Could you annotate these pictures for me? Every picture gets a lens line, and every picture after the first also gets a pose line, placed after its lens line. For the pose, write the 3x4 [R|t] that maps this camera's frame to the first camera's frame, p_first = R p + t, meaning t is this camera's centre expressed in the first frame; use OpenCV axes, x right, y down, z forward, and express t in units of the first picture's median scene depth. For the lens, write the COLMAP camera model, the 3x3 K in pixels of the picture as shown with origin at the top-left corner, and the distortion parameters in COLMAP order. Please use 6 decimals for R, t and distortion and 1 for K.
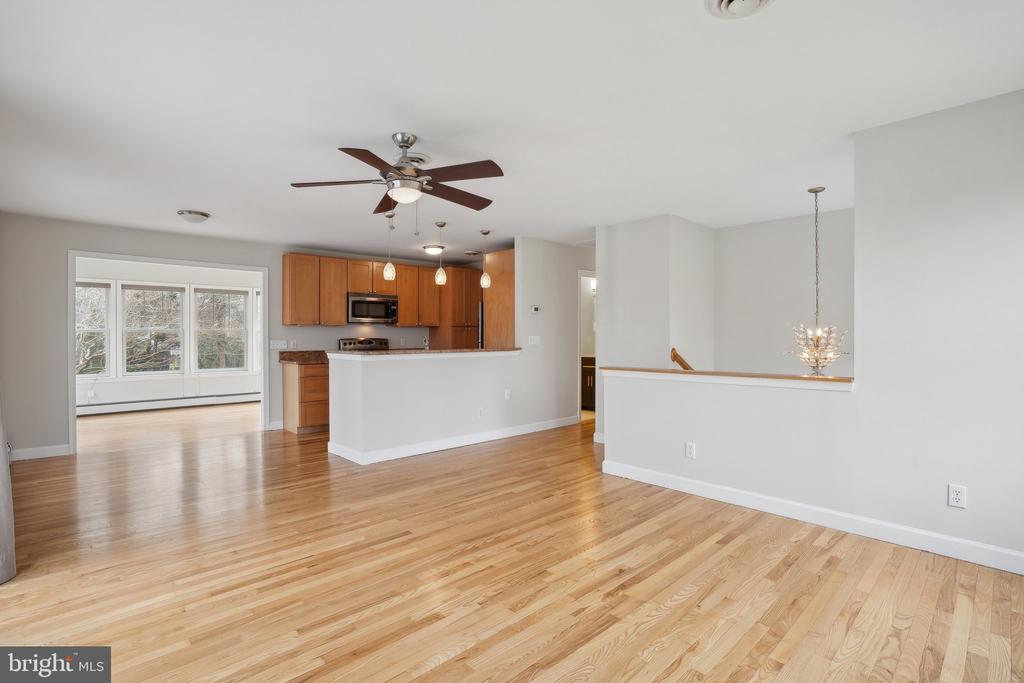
lens RADIAL K [[490.3, 0, 510.5], [0, 490.3, 338.9], [0, 0, 1]] dist [-0.036922, 0.005752]
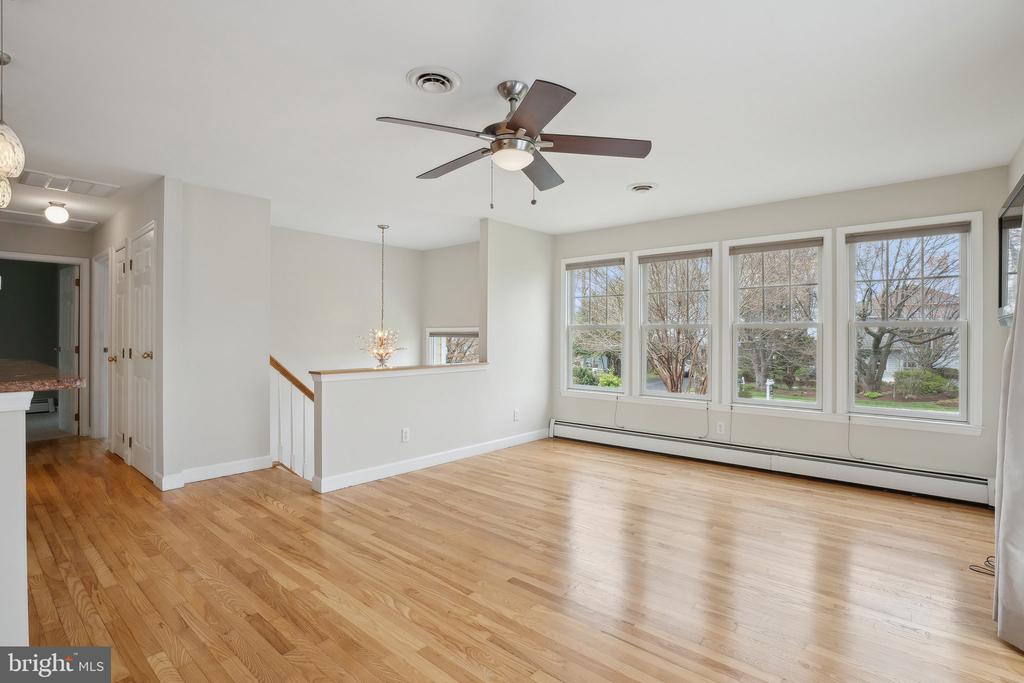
lens RADIAL K [[490.3, 0, 507.3], [0, 490.3, 344.4], [0, 0, 1]] dist [-0.036922, 0.005752]
pose [[-0.109304, -0.009037, 0.993967, -0.811696], [0.001864, 0.999955, 0.009296, 0.002267], [-0.994007, 0.002869, -0.109283, 0.887951]]
